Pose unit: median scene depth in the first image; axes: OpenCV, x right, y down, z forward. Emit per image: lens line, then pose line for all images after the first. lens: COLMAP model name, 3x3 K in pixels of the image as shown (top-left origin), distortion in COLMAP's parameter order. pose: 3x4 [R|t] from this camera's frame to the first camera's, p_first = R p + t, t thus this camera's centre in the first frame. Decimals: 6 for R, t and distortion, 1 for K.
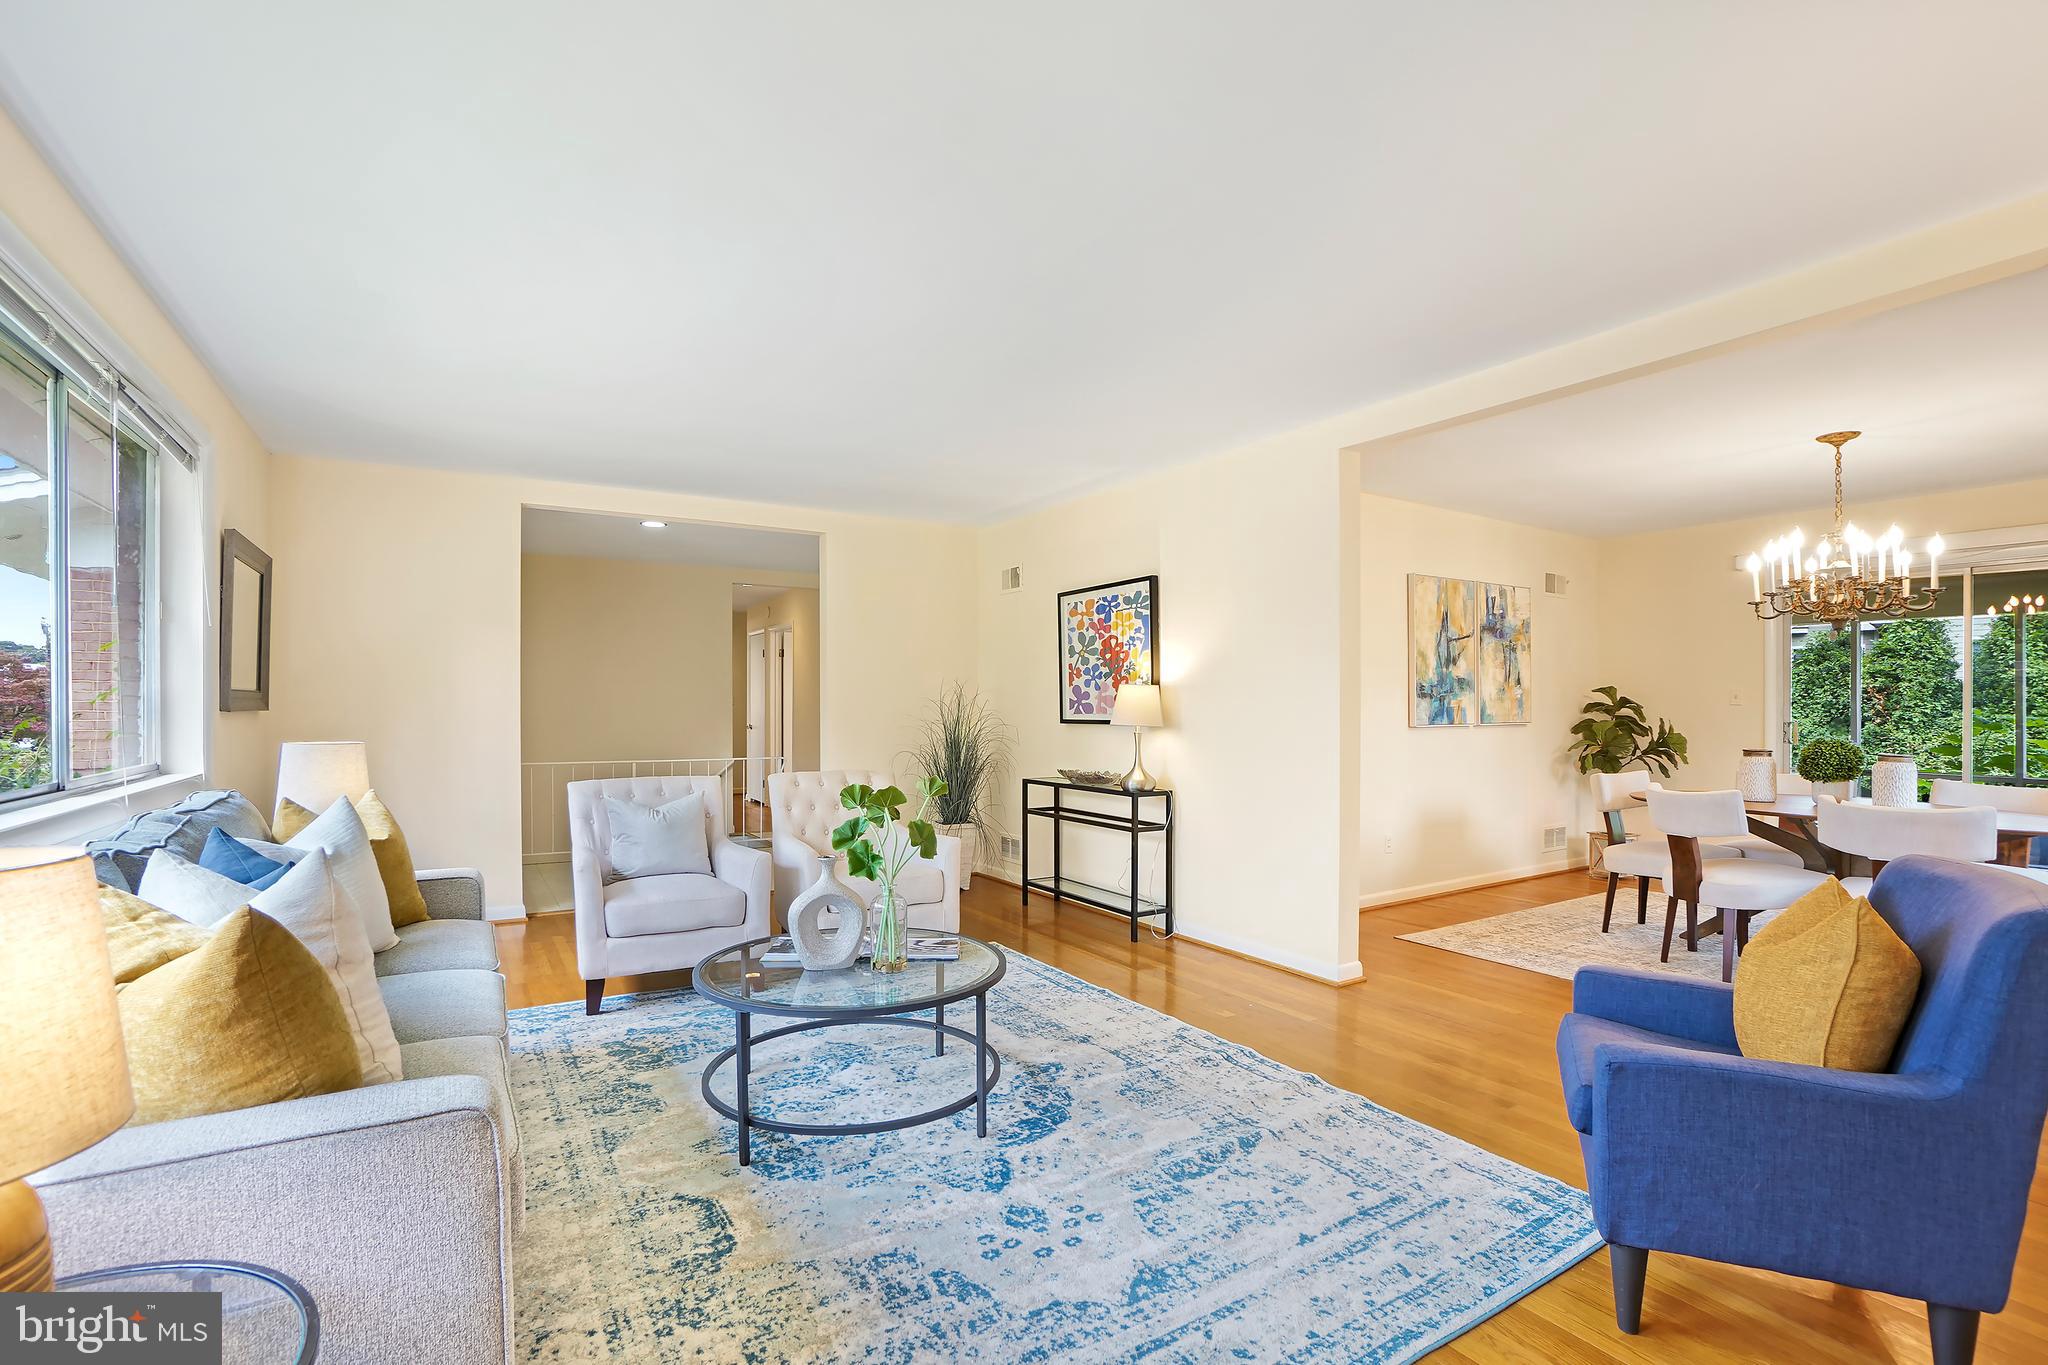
lens RADIAL K [[928.8, 0, 1015.5], [0, 928.8, 709.4], [0, 0, 1]] dist [-0.039553, 0.000321]
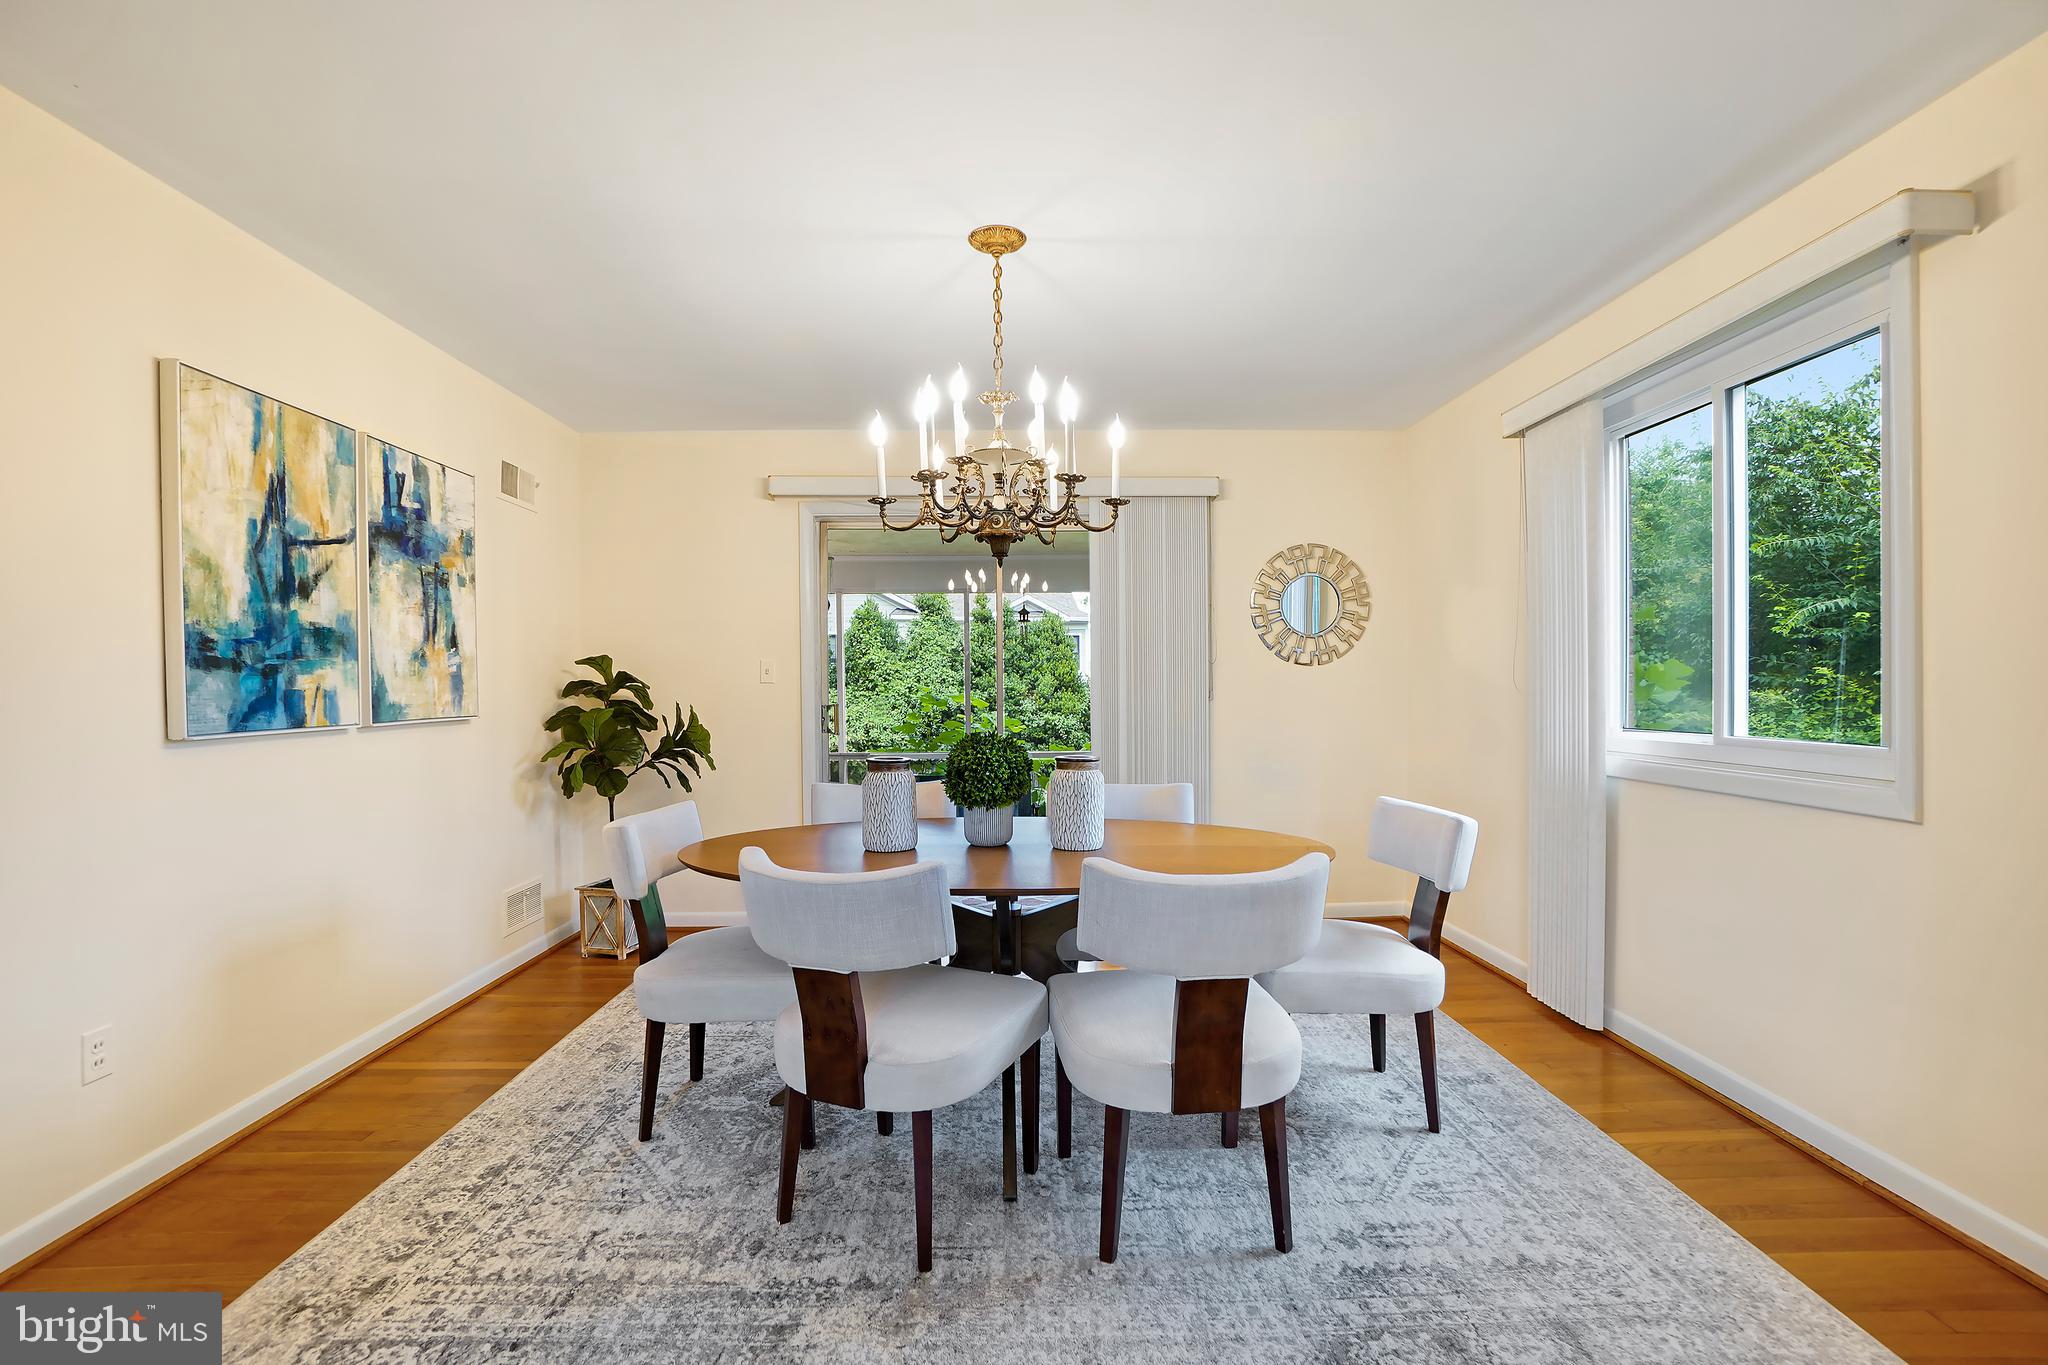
lens RADIAL K [[895.5, 0, 1020.5], [0, 895.5, 692.6], [0, 0, 1]] dist [-0.035928, 0.000715]
pose [[0.489724, -0.014171, 0.871763, 0.270083], [0.014632, 0.999861, 0.008034, 0.000281], [-0.871755, 0.008821, 0.489863, 0.474911]]
